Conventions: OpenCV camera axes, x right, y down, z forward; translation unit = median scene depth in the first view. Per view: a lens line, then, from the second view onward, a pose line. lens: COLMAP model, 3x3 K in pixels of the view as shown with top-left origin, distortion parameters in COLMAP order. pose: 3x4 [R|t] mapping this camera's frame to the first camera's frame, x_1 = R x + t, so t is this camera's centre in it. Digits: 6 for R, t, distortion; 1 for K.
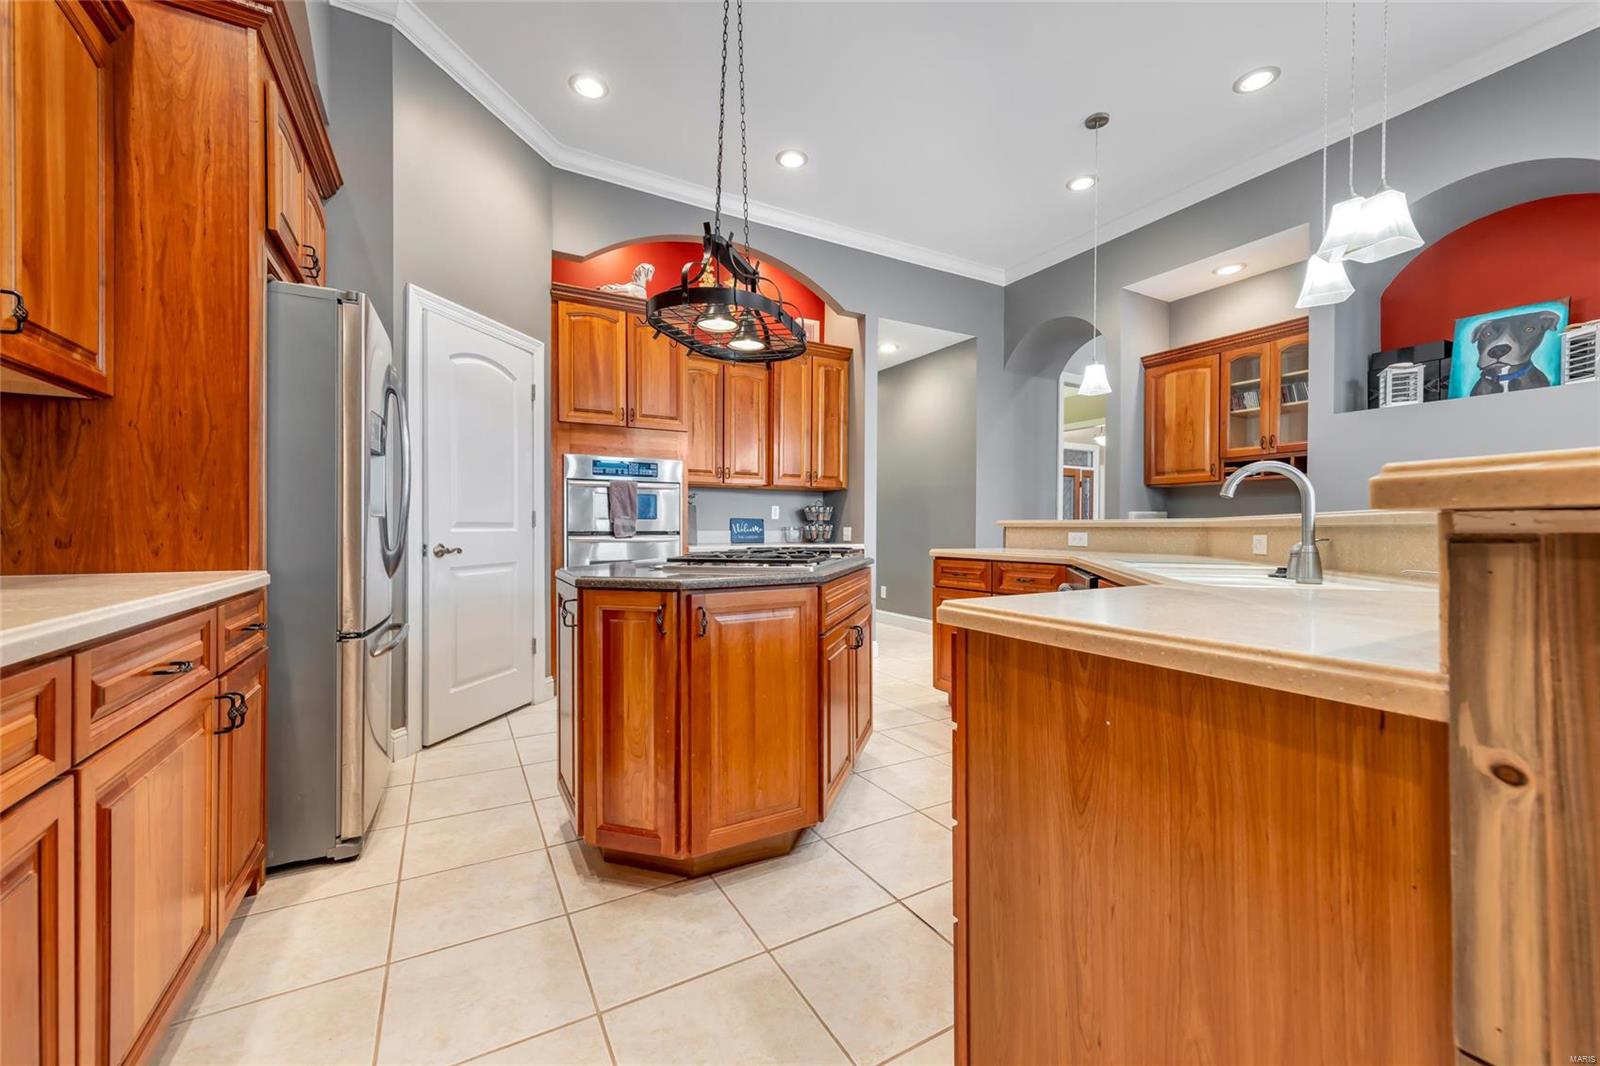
lens RADIAL K [[628.1, 0, 805.9], [0, 628.1, 527.0], [0, 0, 1]] dist [-0.001889, -0.000198]
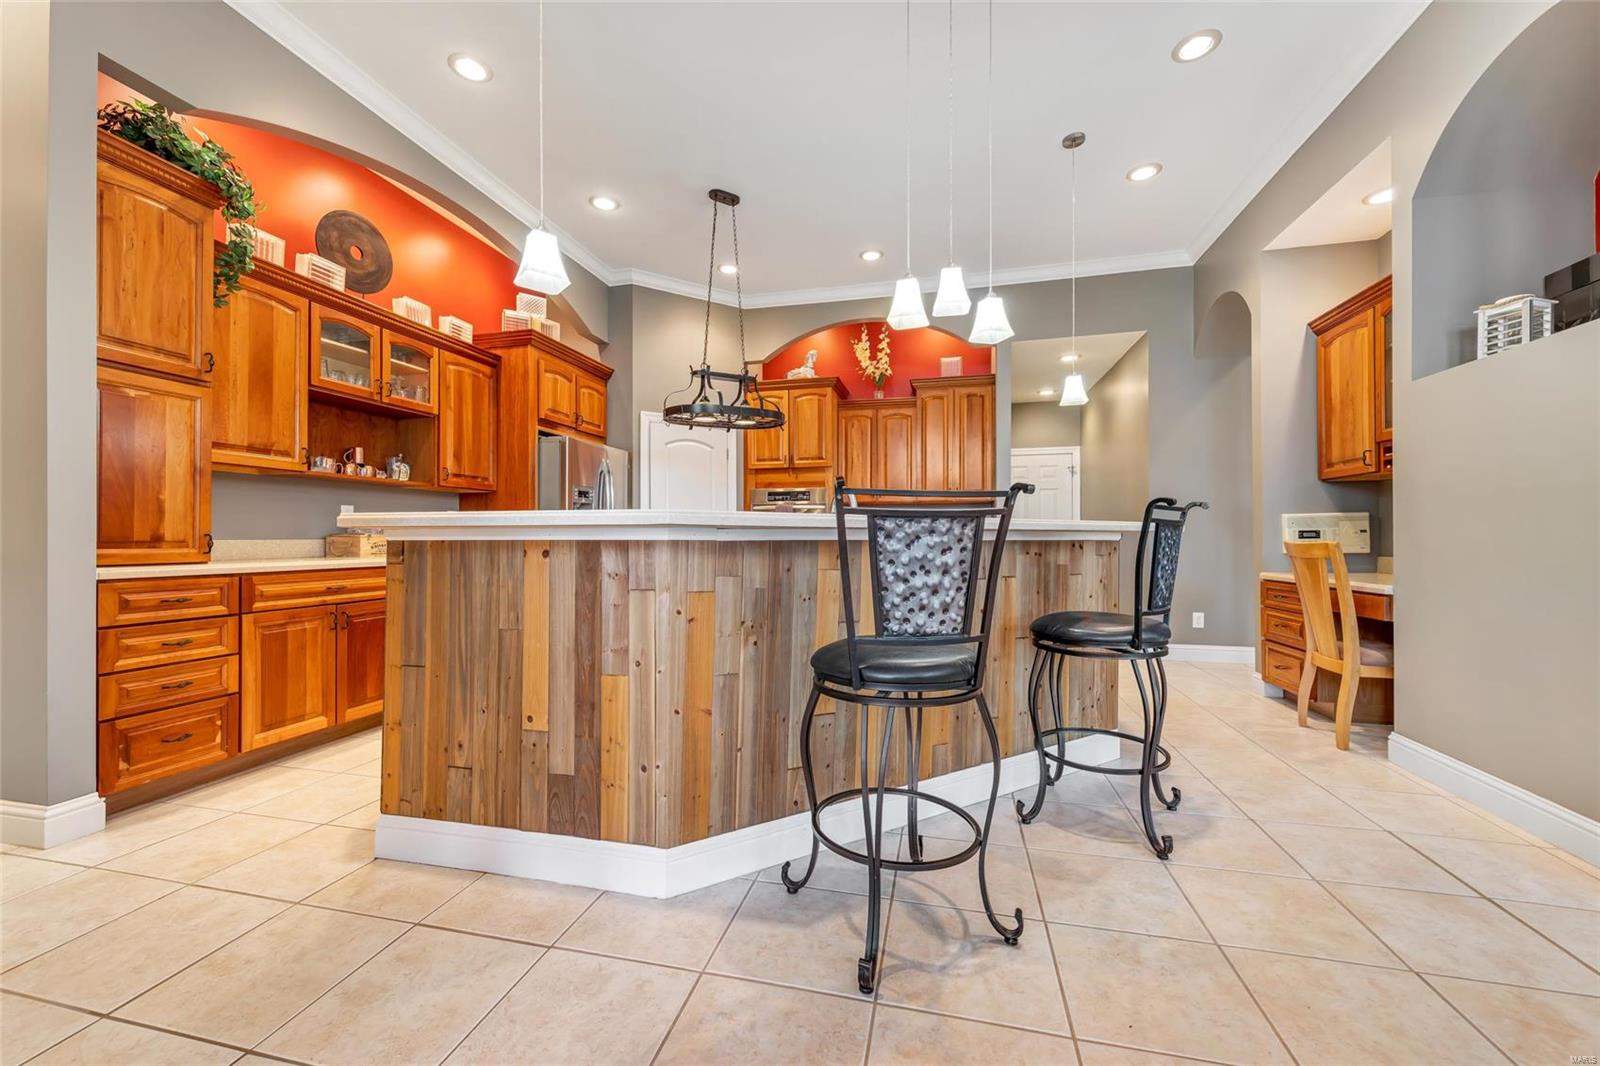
lens RADIAL K [[633.2, 0, 803.3], [0, 633.2, 513.1], [0, 0, 1]] dist [-0.000031, -0.000176]
pose [[0.719542, -0.027337, -0.693910, 0.694612], [0.006478, 0.999446, -0.032657, -0.004917], [0.694419, 0.019003, 0.719320, -0.028415]]
